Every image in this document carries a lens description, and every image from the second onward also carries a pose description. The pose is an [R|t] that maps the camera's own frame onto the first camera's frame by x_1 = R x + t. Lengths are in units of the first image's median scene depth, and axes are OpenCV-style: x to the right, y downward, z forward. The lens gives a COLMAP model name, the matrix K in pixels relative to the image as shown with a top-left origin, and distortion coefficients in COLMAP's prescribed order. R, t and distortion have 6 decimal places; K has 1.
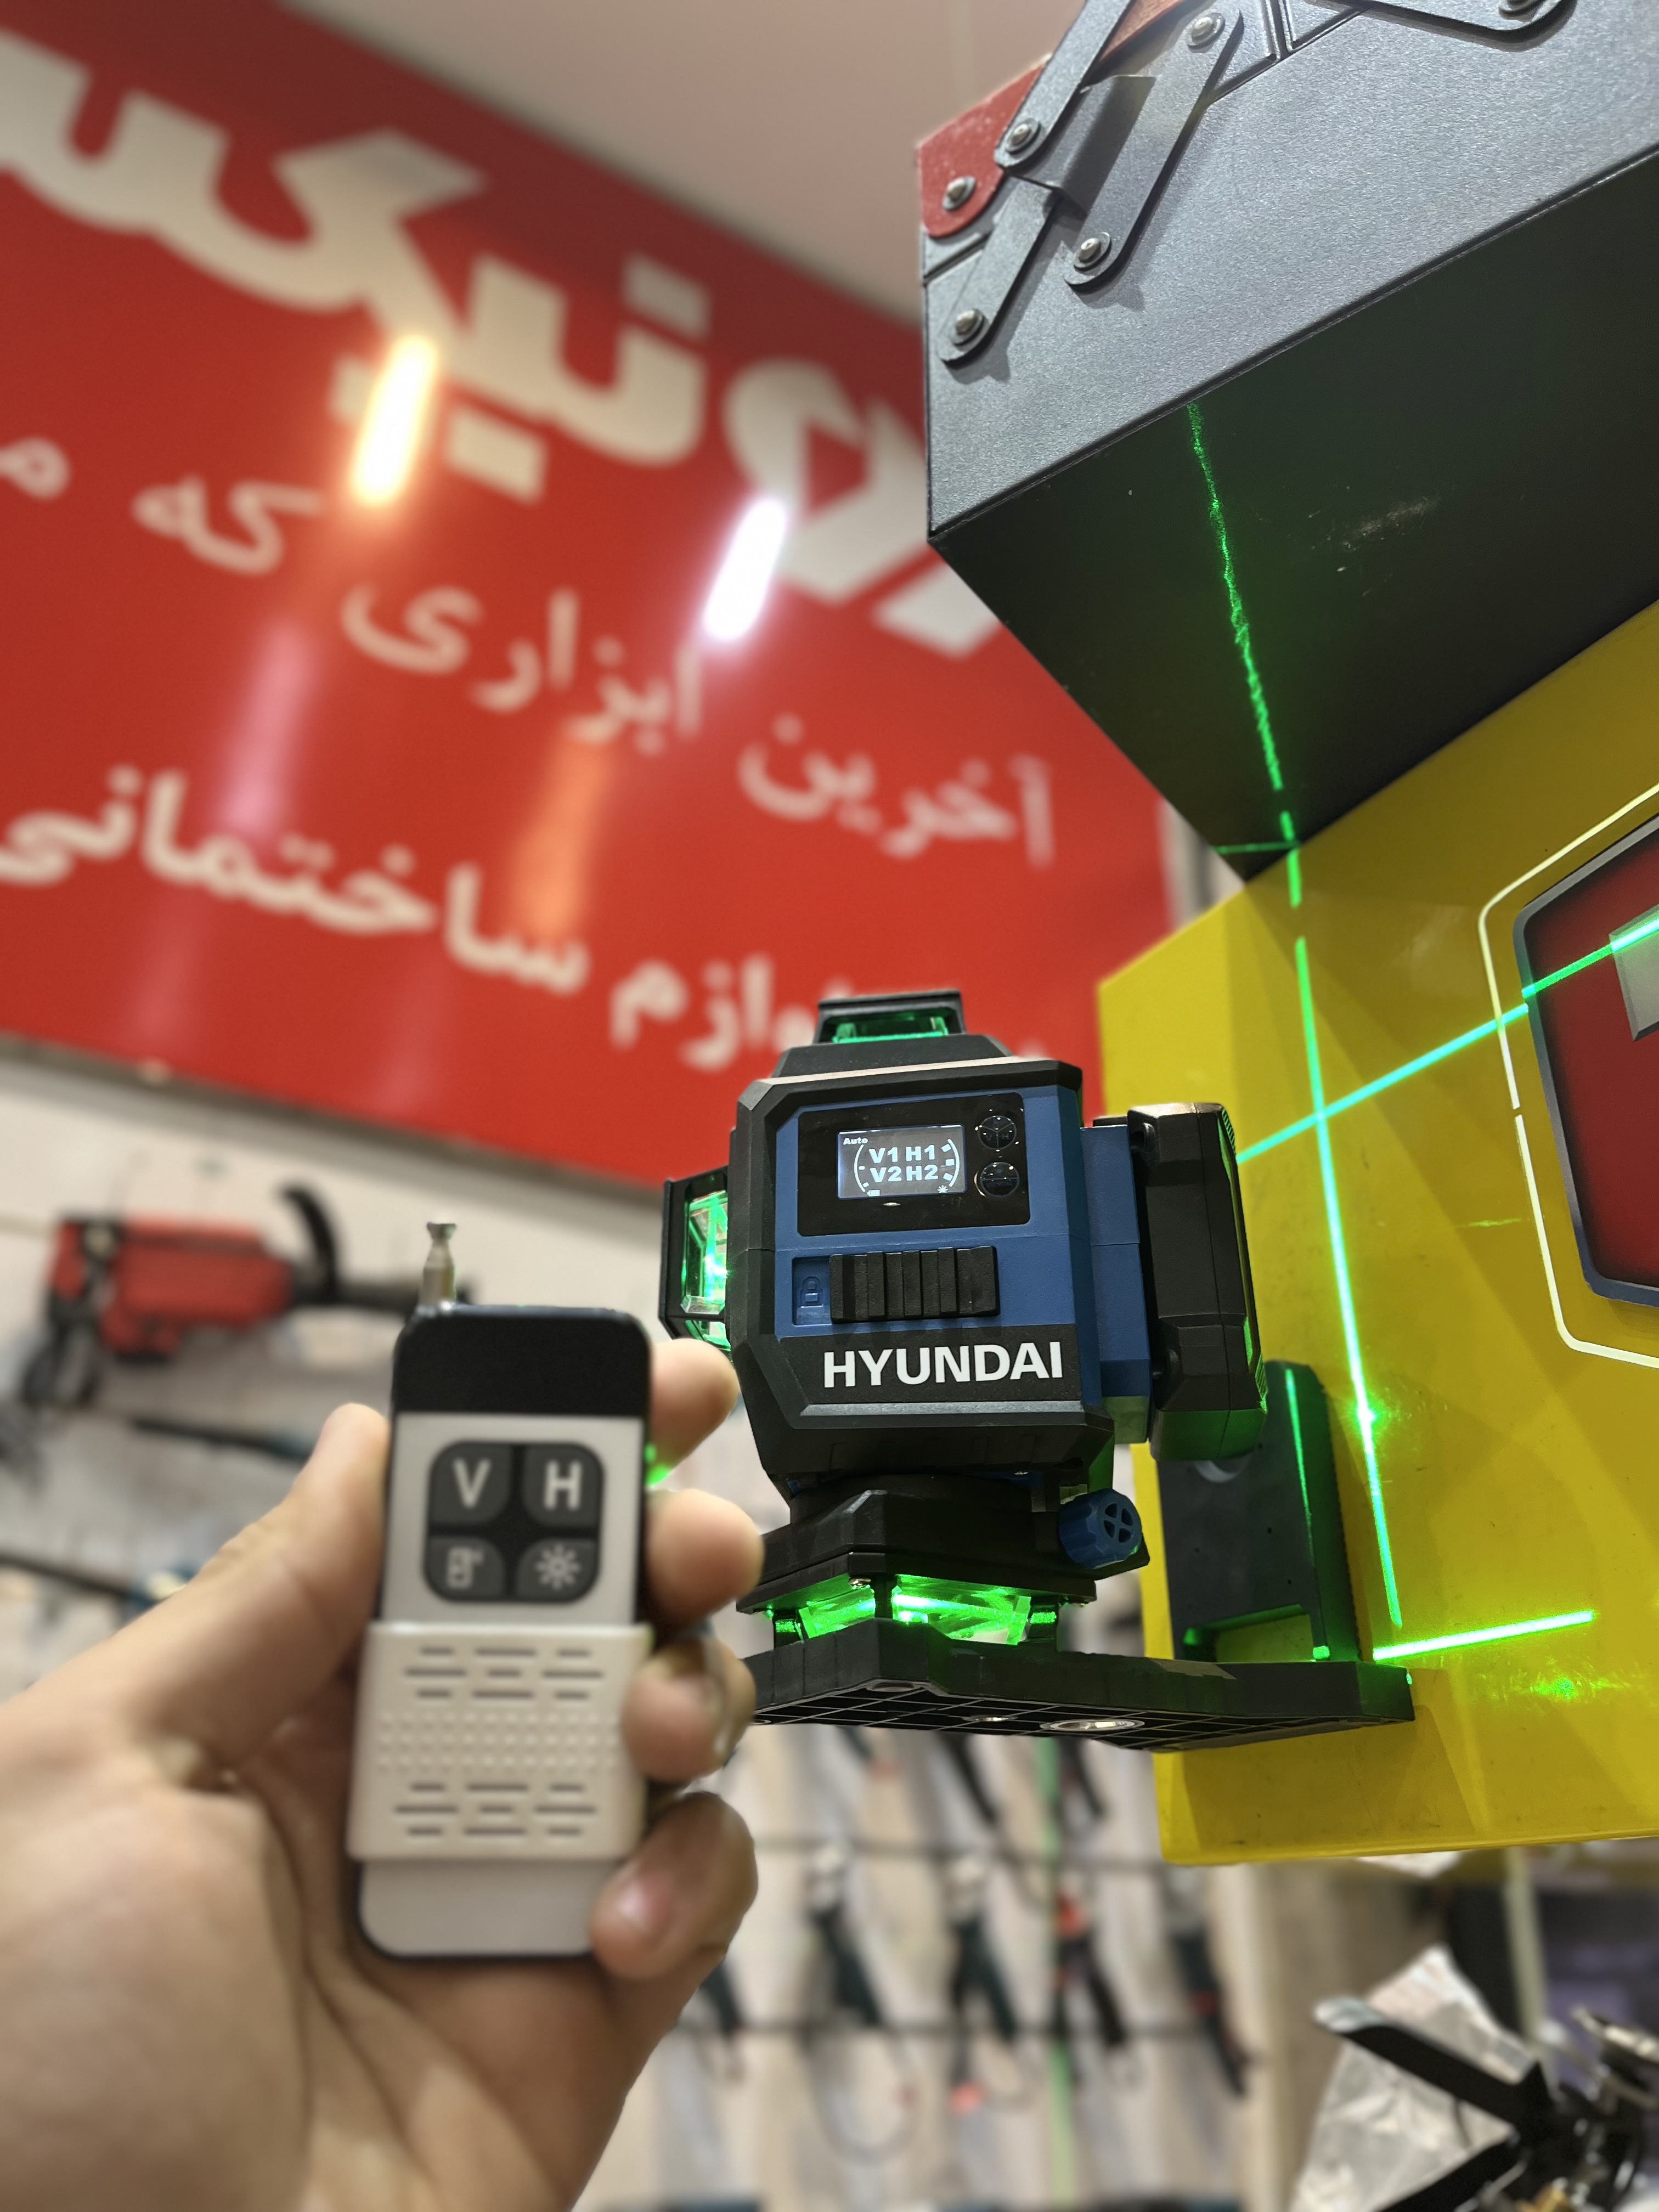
lens RADIAL K [[1668.9, 0, 838.4], [0, 1668.9, 1101.0], [0, 0, 1]] dist [0.067748, -0.100057]
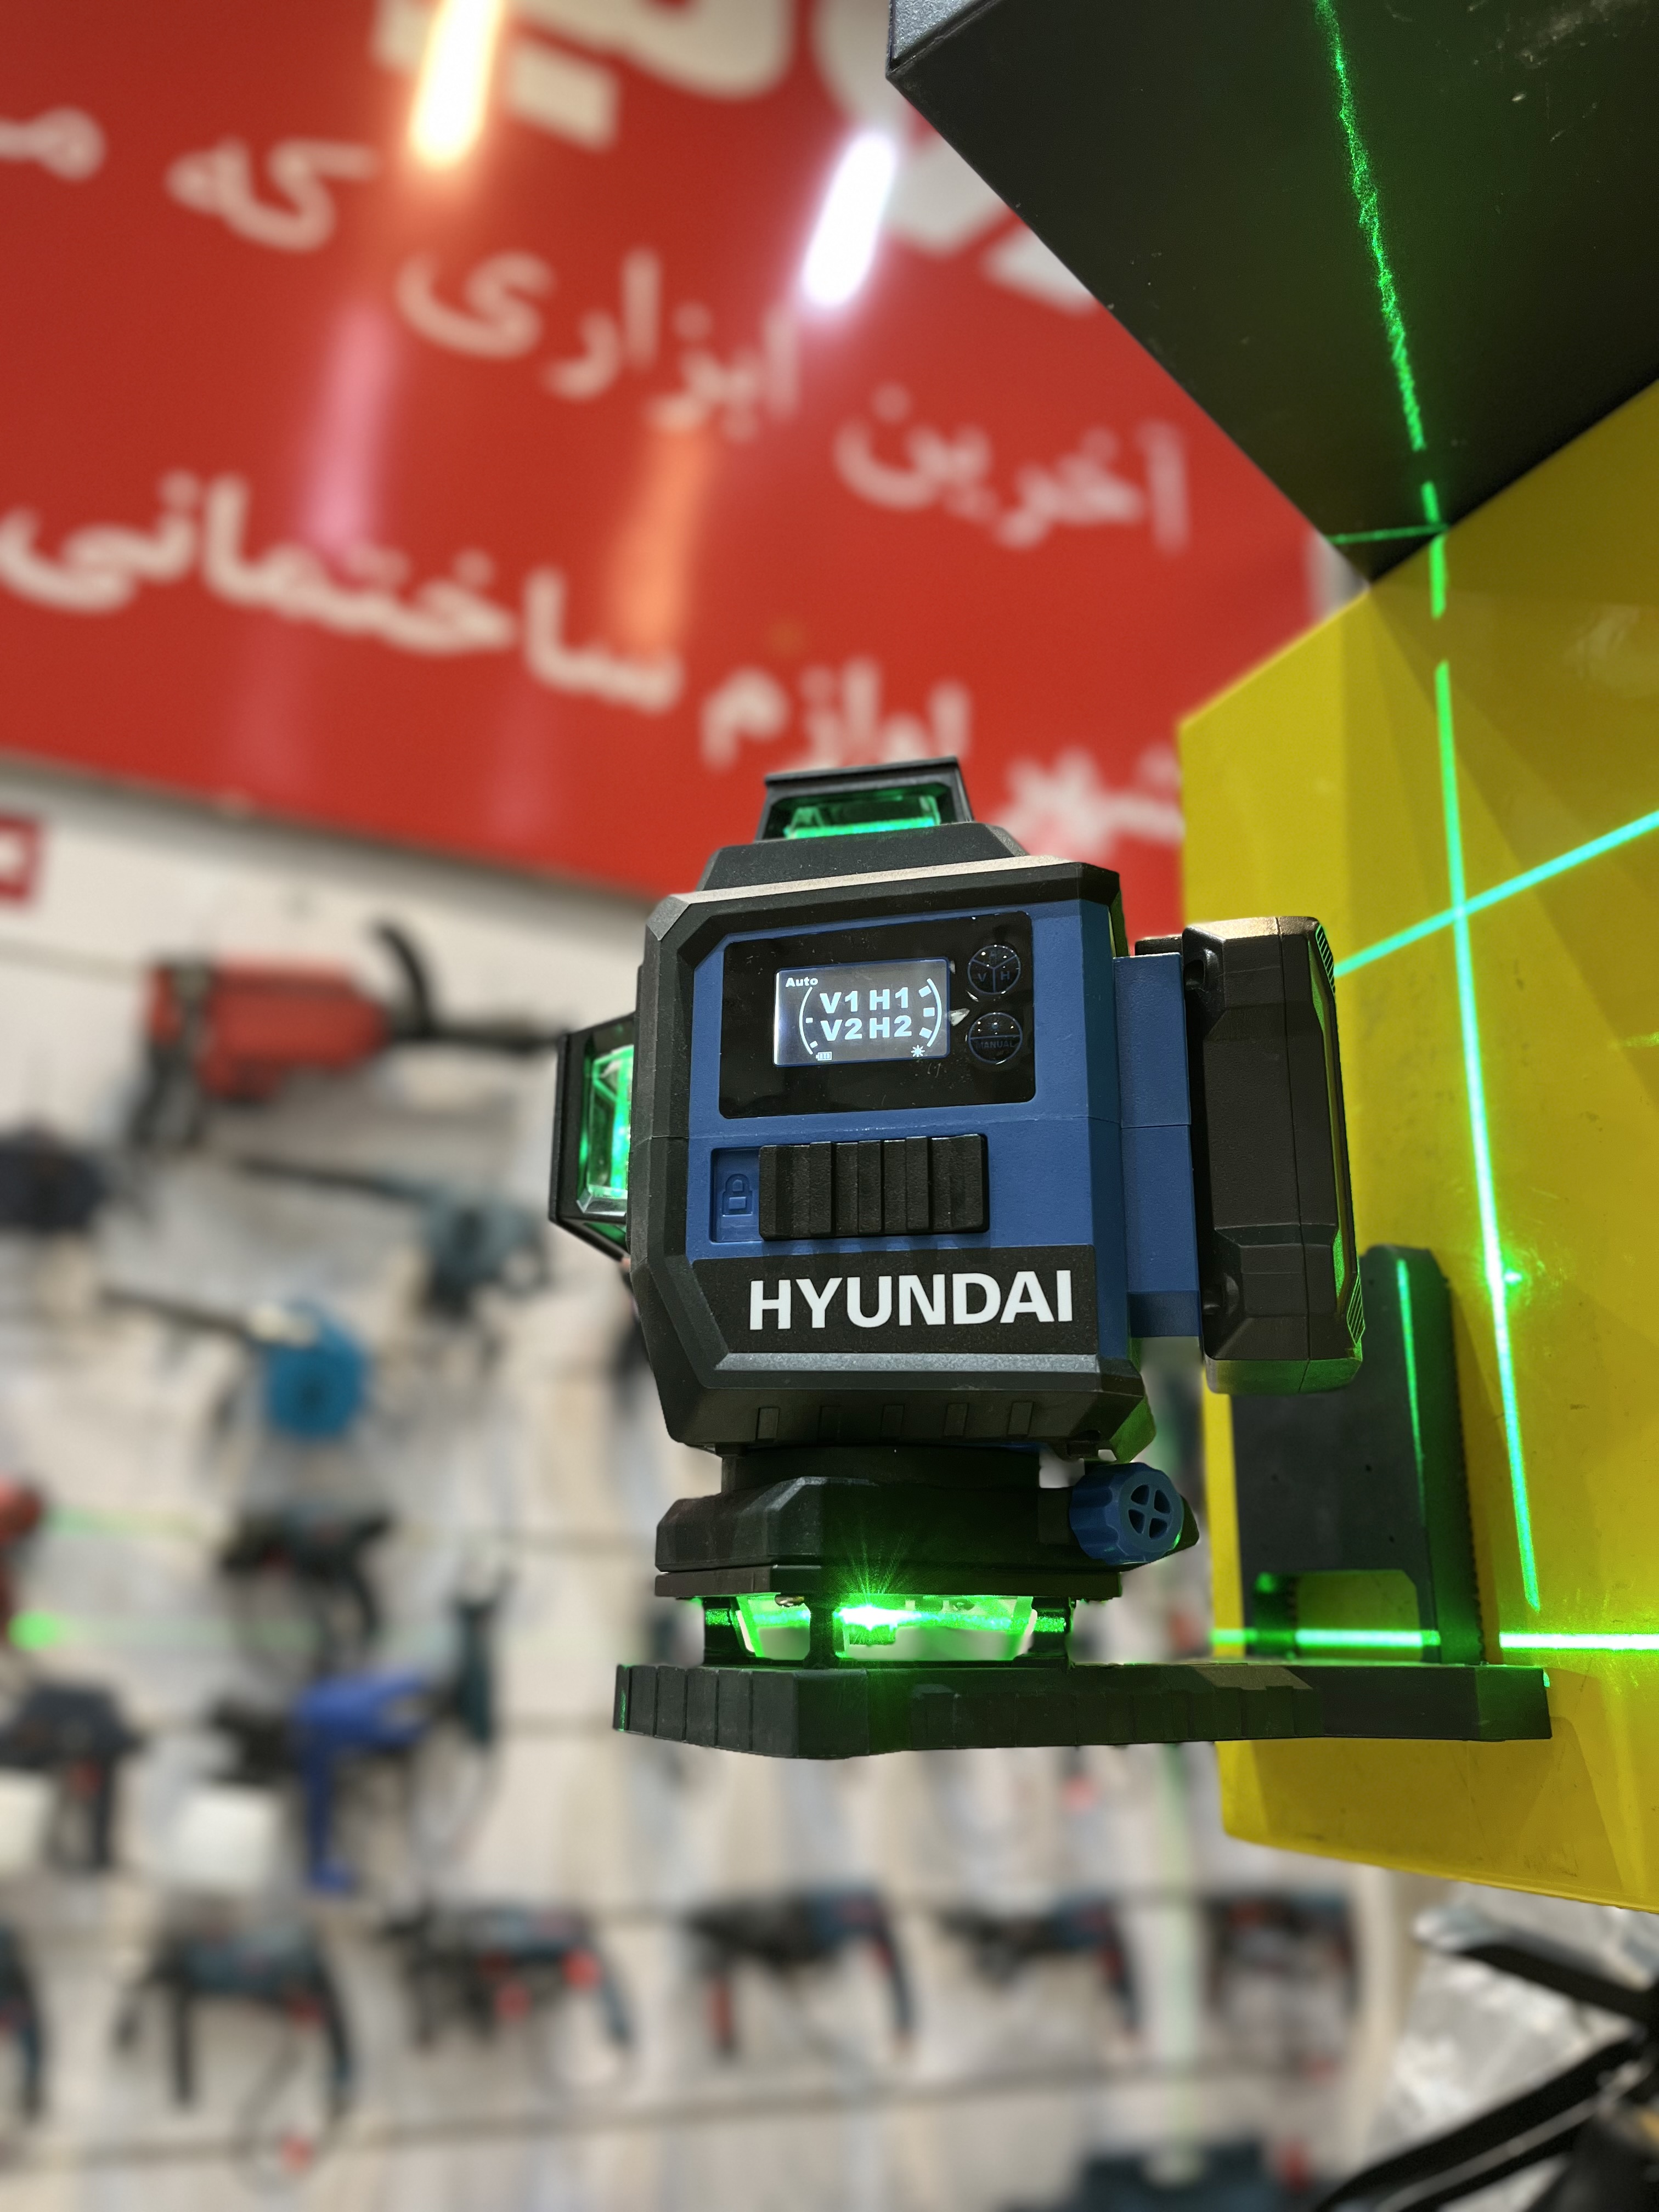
lens RADIAL K [[1668.9, 0, 838.4], [0, 1668.9, 1101.0], [0, 0, 1]] dist [0.067748, -0.100057]
pose [[0.996897, -0.010010, -0.078075, 0.071924], [0.023349, 0.984845, 0.171857, -0.043386], [0.075171, -0.173147, 0.982023, 0.239052]]
